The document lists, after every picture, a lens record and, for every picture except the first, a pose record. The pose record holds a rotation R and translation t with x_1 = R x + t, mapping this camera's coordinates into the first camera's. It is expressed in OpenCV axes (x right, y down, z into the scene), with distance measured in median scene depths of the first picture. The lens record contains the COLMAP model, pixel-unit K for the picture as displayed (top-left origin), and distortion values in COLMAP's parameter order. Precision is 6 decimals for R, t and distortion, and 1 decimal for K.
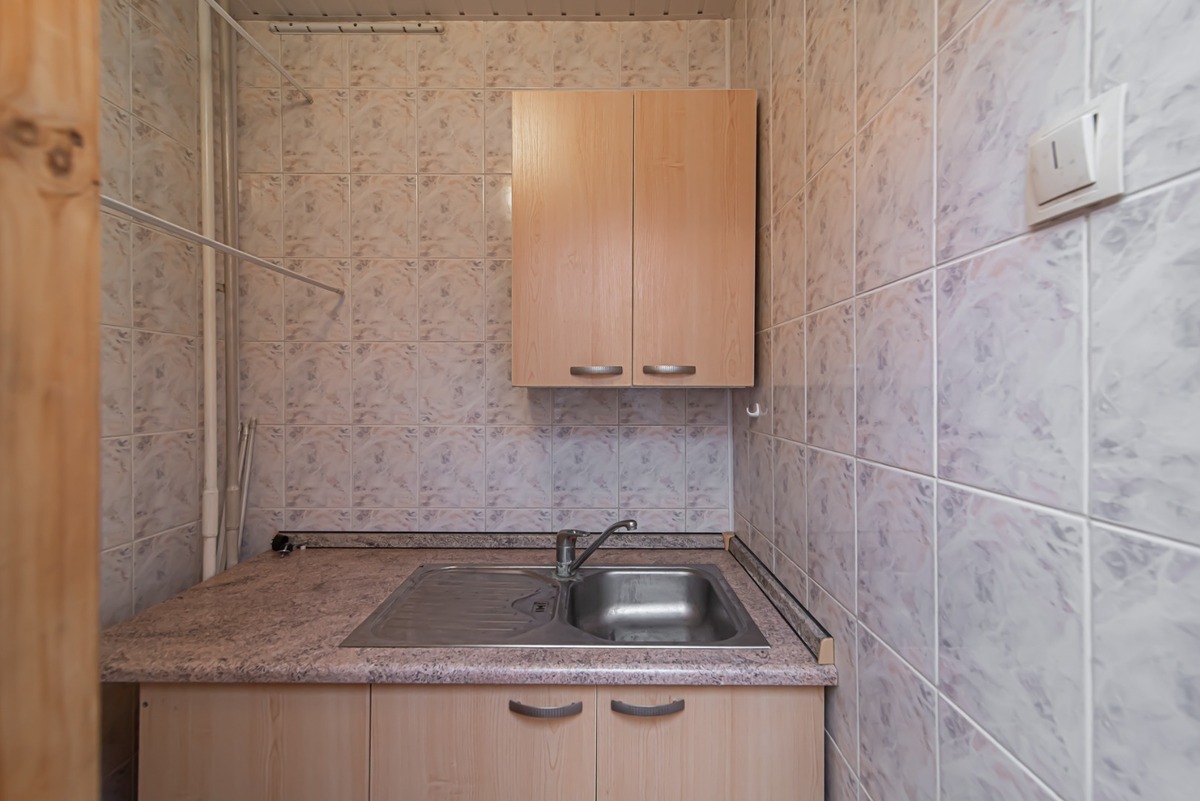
lens RADIAL K [[545.0, 0, 591.9], [0, 545.0, 392.0], [0, 0, 1]] dist [0.014364, -0.000399]
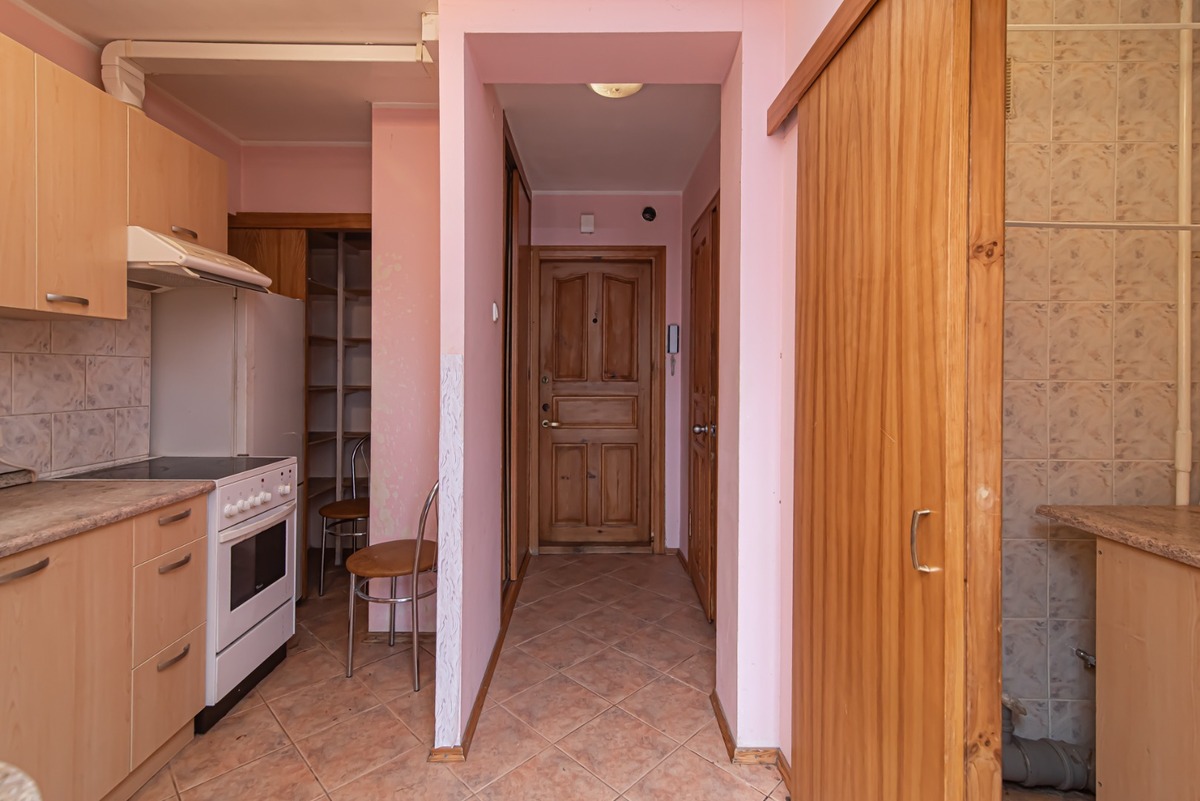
lens RADIAL K [[545.2, 0, 592.6], [0, 545.2, 372.0], [0, 0, 1]] dist [0.012590, -0.001009]
pose [[0.027441, 0.002300, -0.999621, 0.377202], [-0.006793, 0.999975, 0.002114, 0.050575], [0.999600, 0.006733, 0.027456, -0.243688]]
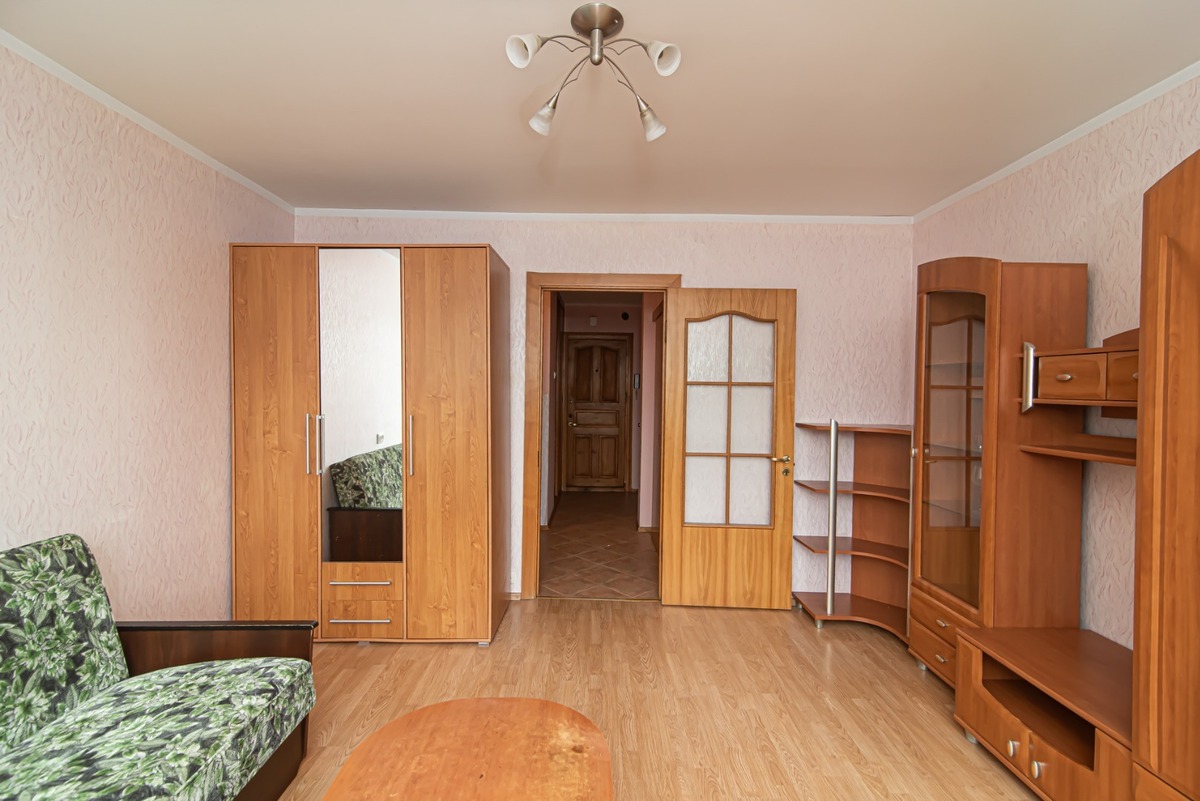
lens RADIAL K [[540.5, 0, 600.7], [0, 540.5, 397.6], [0, 0, 1]] dist [0.013517, -0.000575]
pose [[0.026015, 0.018734, -0.999486, 2.424829], [-0.017271, 0.999684, 0.018288, -0.025228], [0.999512, 0.016787, 0.026330, -0.251392]]
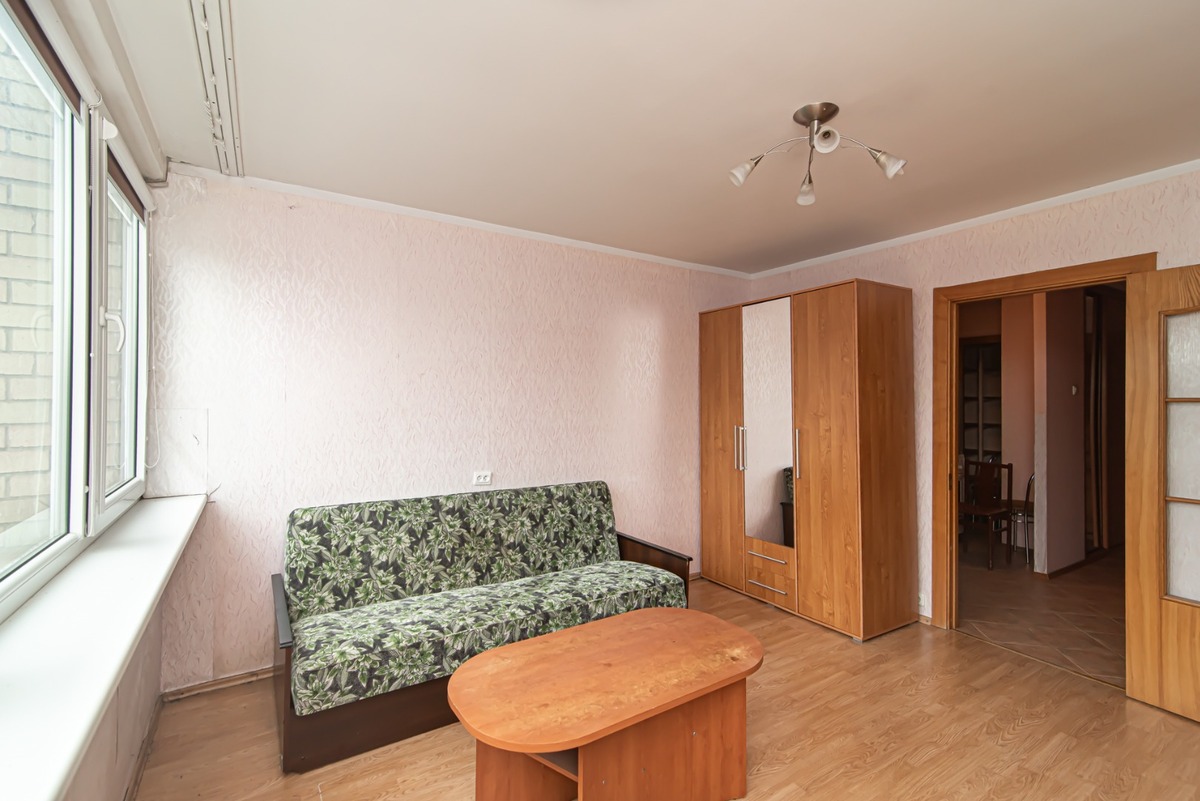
lens RADIAL K [[540.5, 0, 600.7], [0, 540.5, 397.6], [0, 0, 1]] dist [0.013517, -0.000575]
pose [[-0.831696, -0.006868, -0.555189, 2.509427], [-0.006646, 0.999975, -0.002414, -0.040890], [0.555191, 0.001682, -0.831721, 0.519249]]
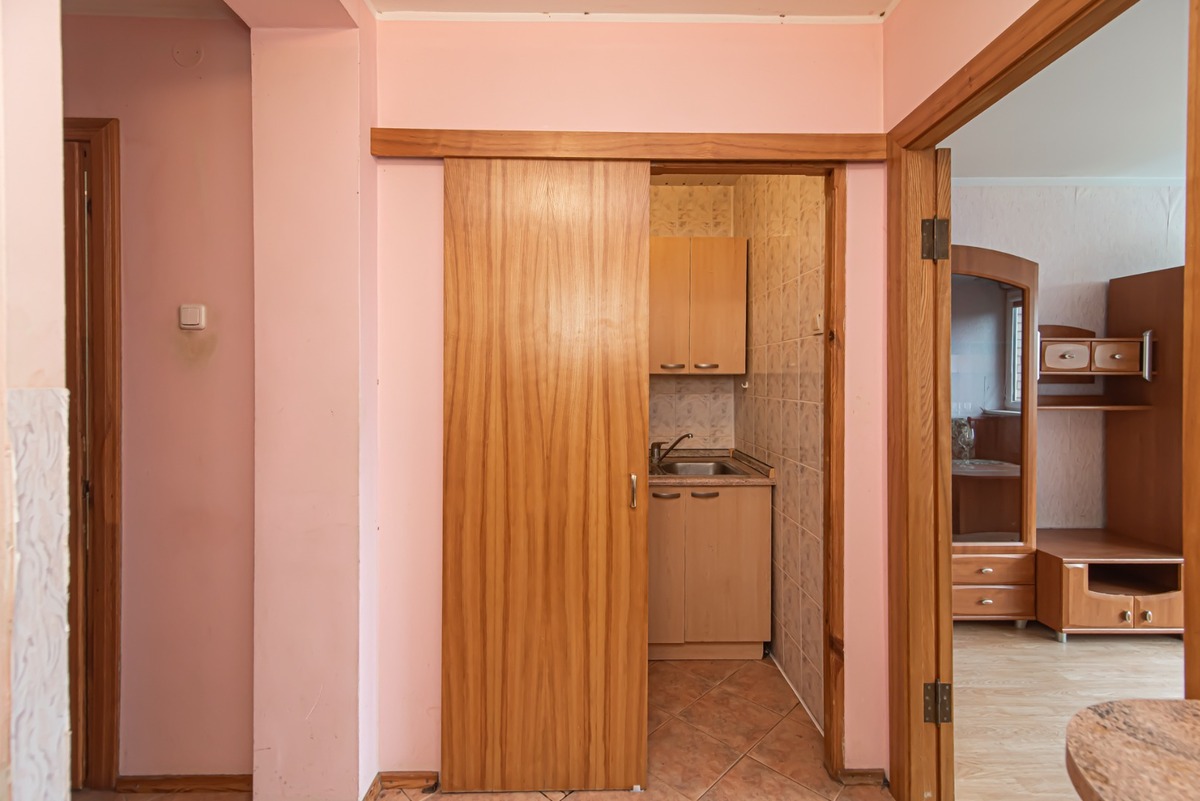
lens RADIAL K [[539.6, 0, 601.1], [0, 539.6, 382.8], [0, 0, 1]] dist [0.011156, -0.000222]
pose [[0.999532, 0.001445, 0.030542, -0.277585], [-0.001620, 0.999982, 0.005714, 0.012244], [-0.030533, -0.005761, 0.999517, -0.917281]]
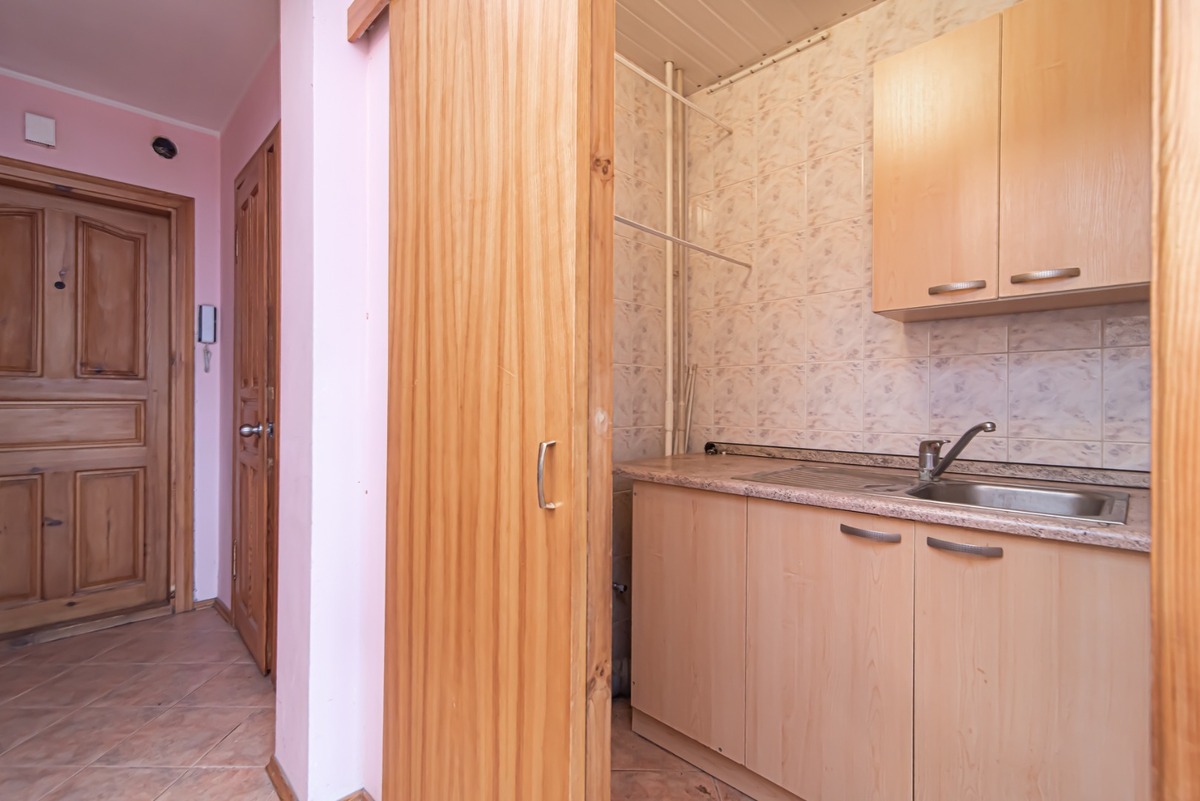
lens RADIAL K [[537.1, 0, 599.1], [0, 537.1, 403.0], [0, 0, 1]] dist [0.010865, -0.000122]
pose [[0.718443, 0.004091, -0.695573, 0.200027], [-0.005362, 0.999986, 0.000343, 0.157055], [0.695565, 0.003483, 0.718455, -0.212250]]
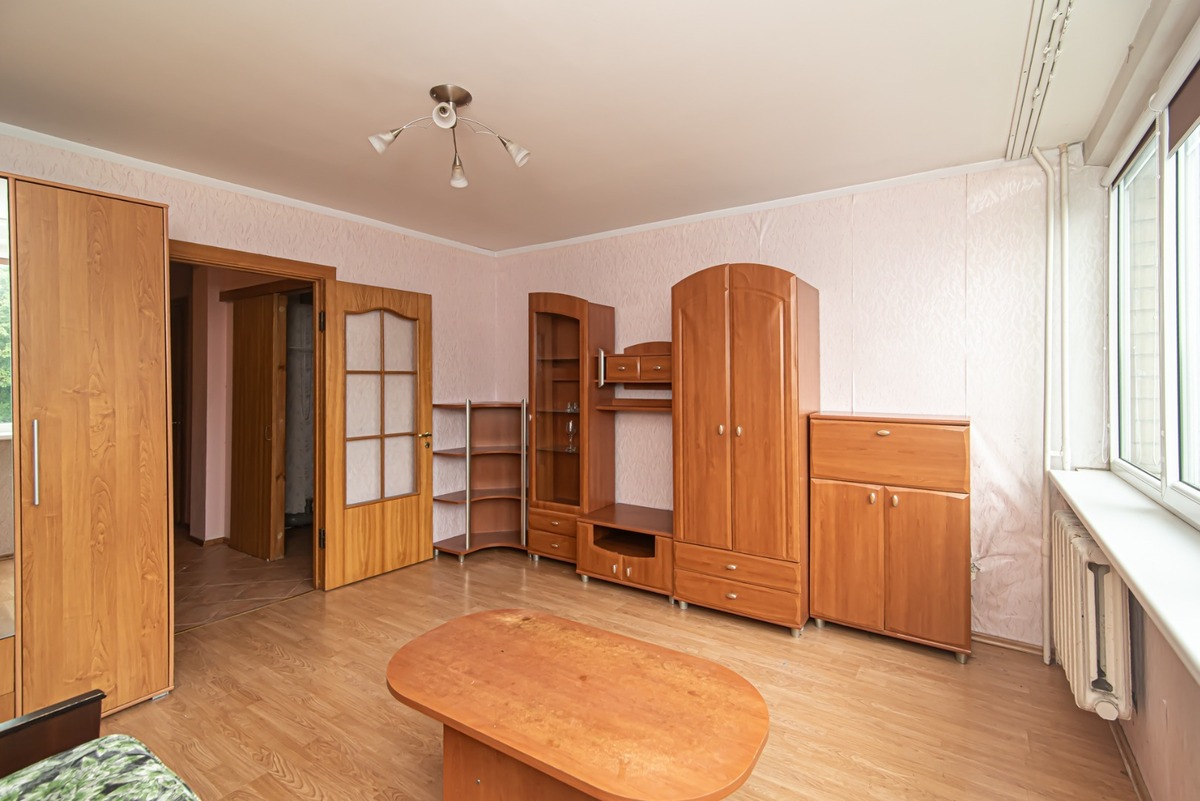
lens RADIAL K [[546.0, 0, 599.9], [0, 546.0, 380.6], [0, 0, 1]] dist [0.013560, -0.000926]
pose [[0.837594, 0.001021, -0.546292, 2.424414], [-0.000676, 0.999999, 0.000833, -0.016550], [0.546293, -0.000328, 0.837594, -1.143981]]
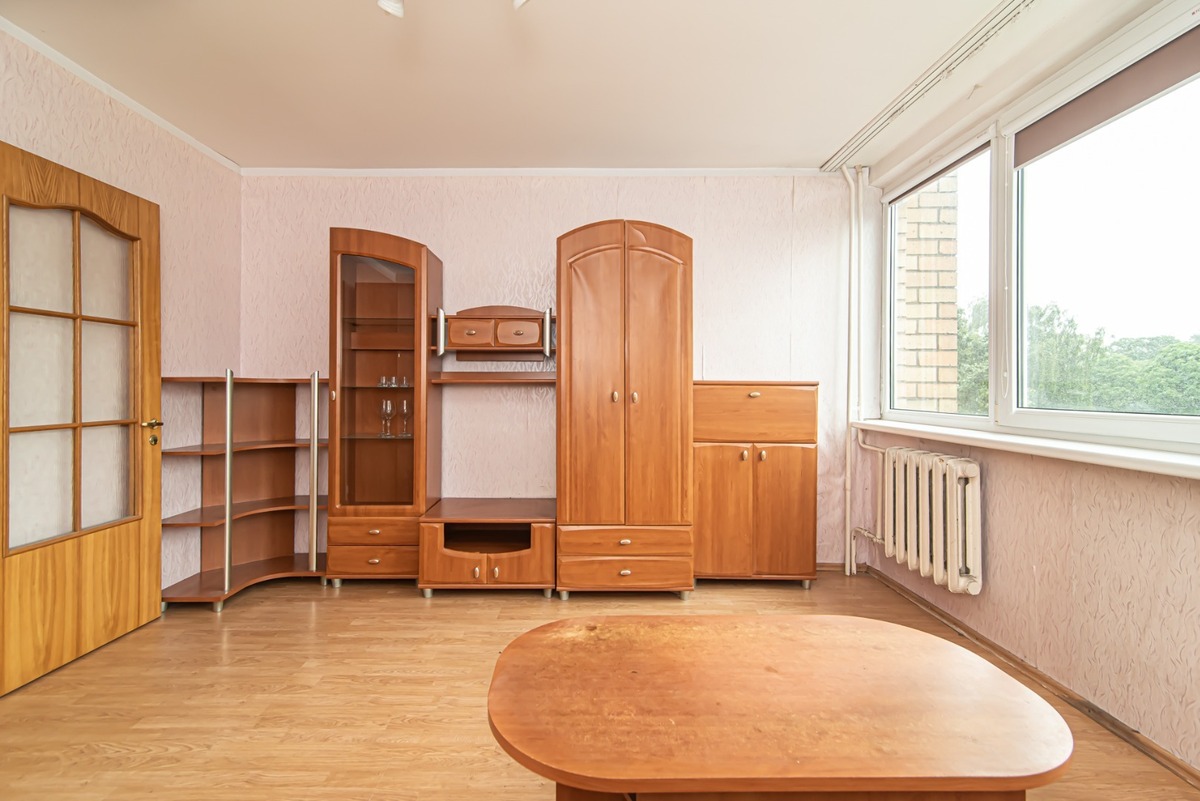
lens RADIAL K [[547.8, 0, 577.7], [0, 547.8, 387.7], [0, 0, 1]] dist [0.012461, -0.000421]
pose [[0.999960, 0.003443, 0.008292, 1.628510], [-0.003445, 0.999994, 0.000250, 0.122319], [-0.008291, -0.000279, 0.999966, -1.097207]]
